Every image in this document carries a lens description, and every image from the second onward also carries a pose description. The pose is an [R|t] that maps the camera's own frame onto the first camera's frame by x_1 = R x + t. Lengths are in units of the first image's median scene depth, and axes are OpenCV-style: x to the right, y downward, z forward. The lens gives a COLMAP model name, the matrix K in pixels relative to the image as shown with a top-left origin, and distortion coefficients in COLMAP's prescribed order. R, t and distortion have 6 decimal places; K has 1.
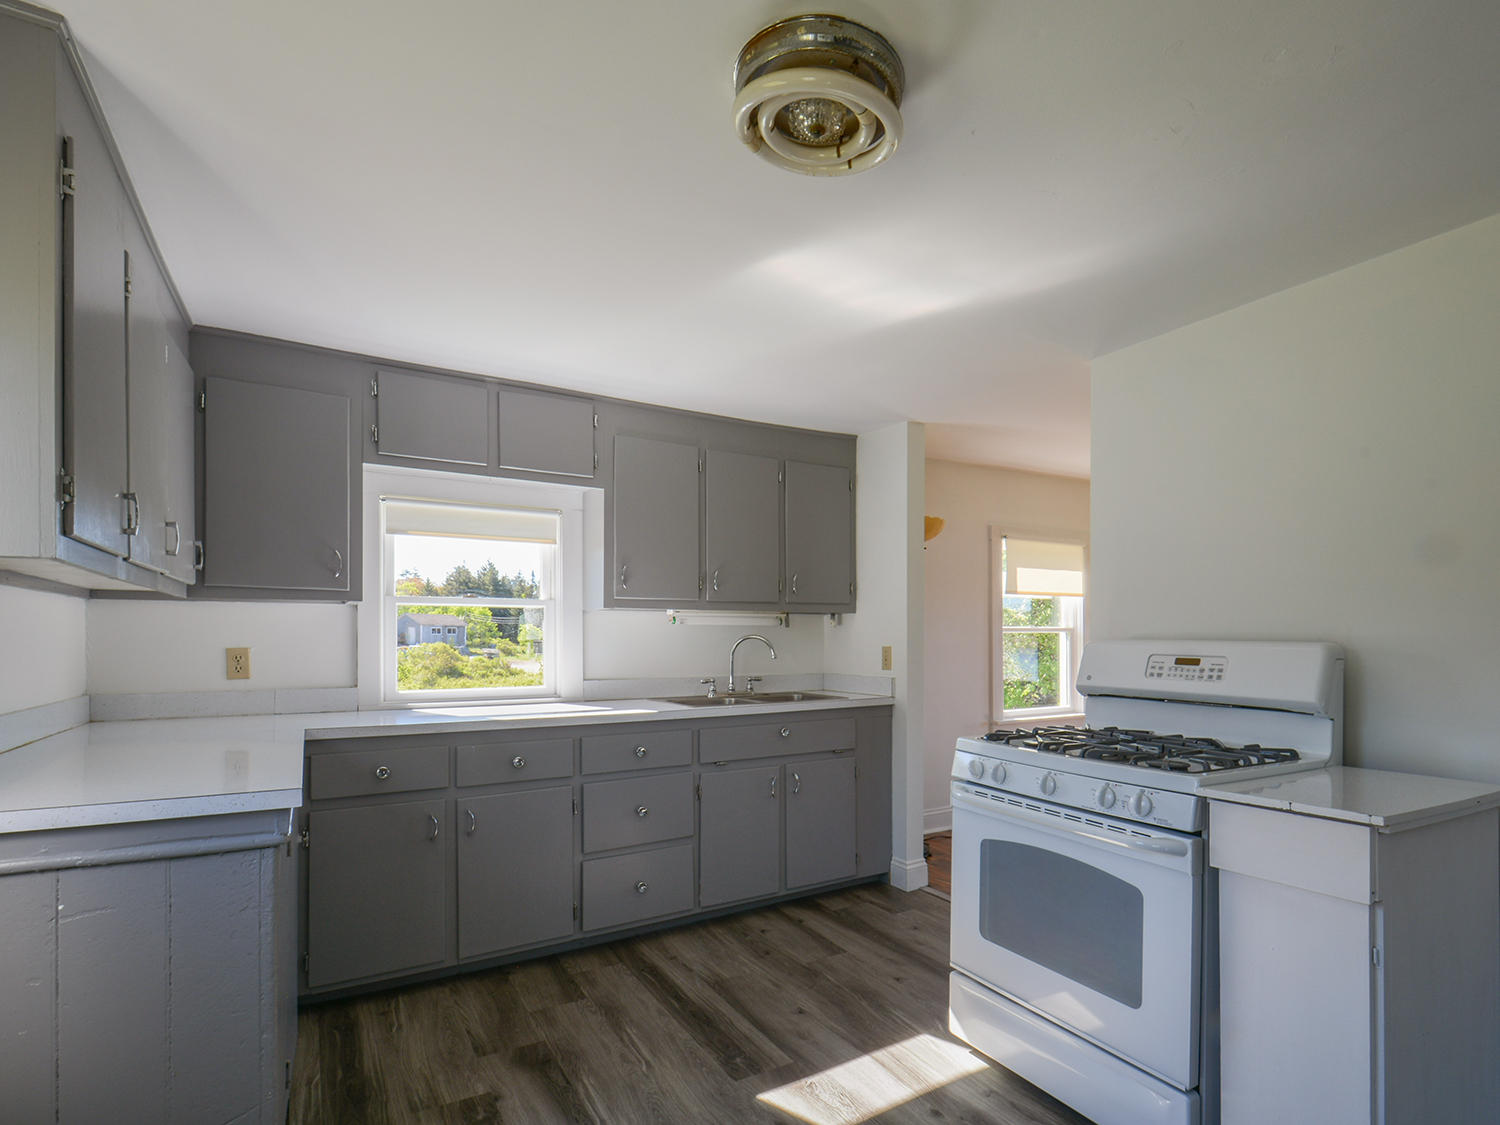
lens RADIAL K [[769.8, 0, 741.5], [0, 769.8, 644.3], [0, 0, 1]] dist [0.001727, 0.000078]
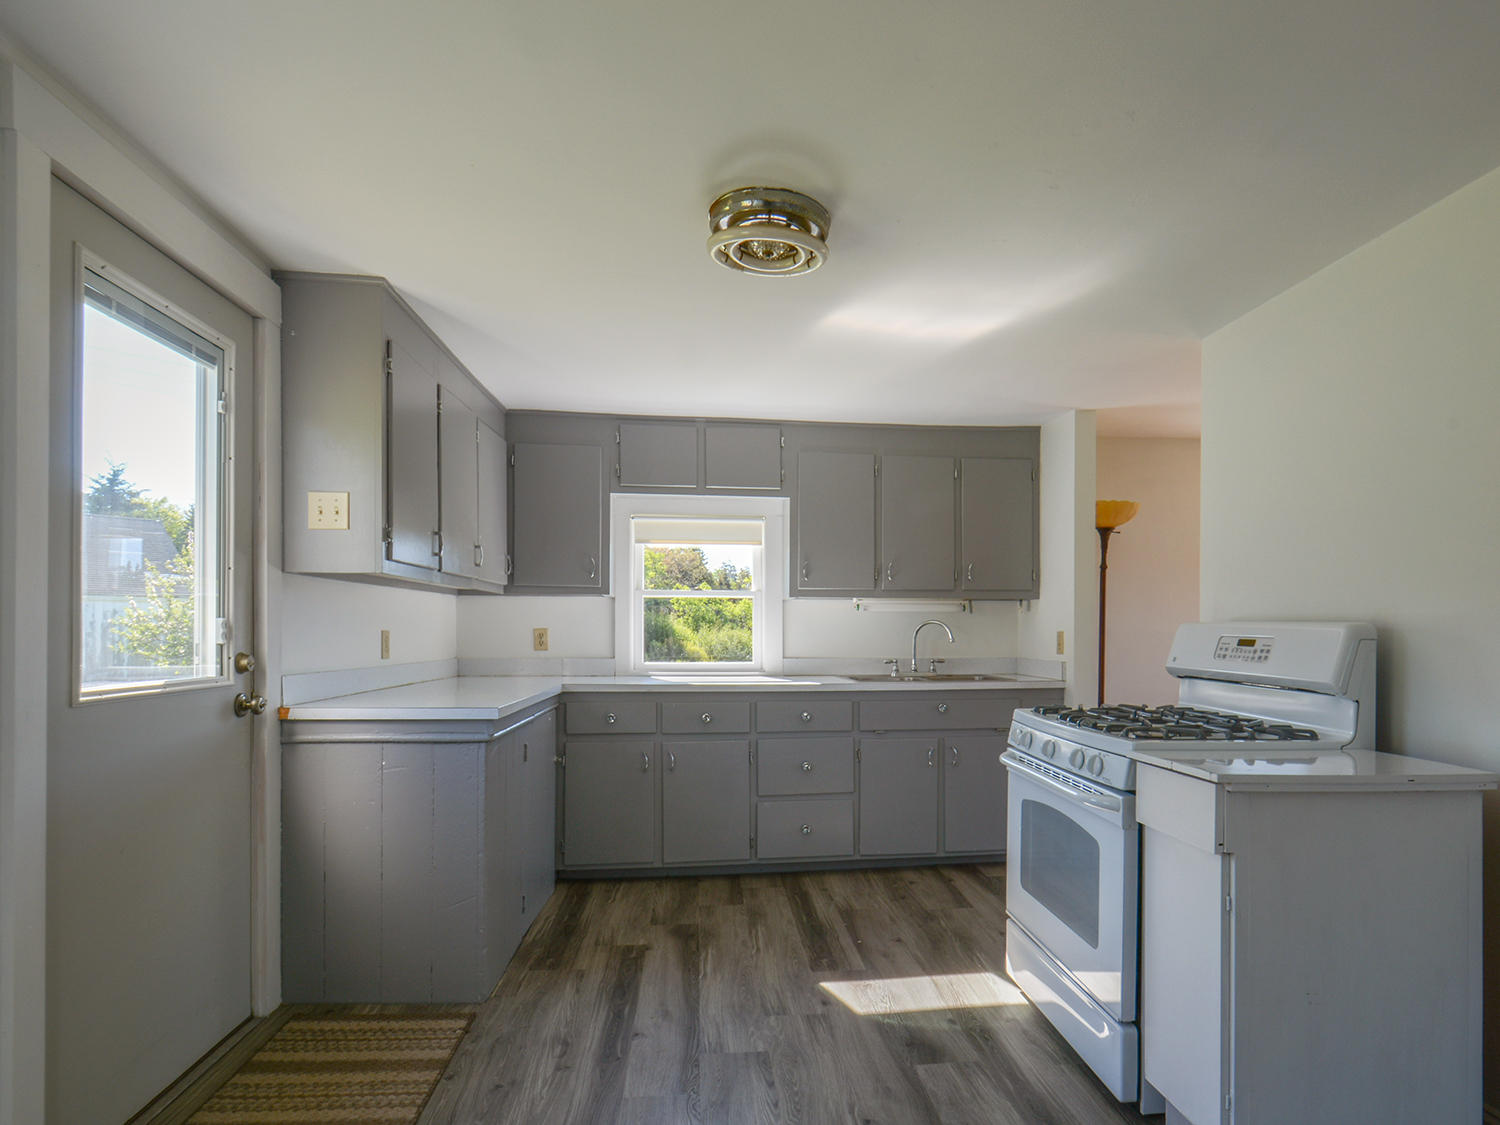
lens RADIAL K [[769.8, 0, 741.5], [0, 769.8, 644.3], [0, 0, 1]] dist [0.001727, 0.000078]
pose [[0.902661, 0.013219, -0.430148, 0.342142], [-0.008384, 0.999879, 0.013133, 0.013825], [0.430270, -0.008248, 0.902663, -0.146682]]
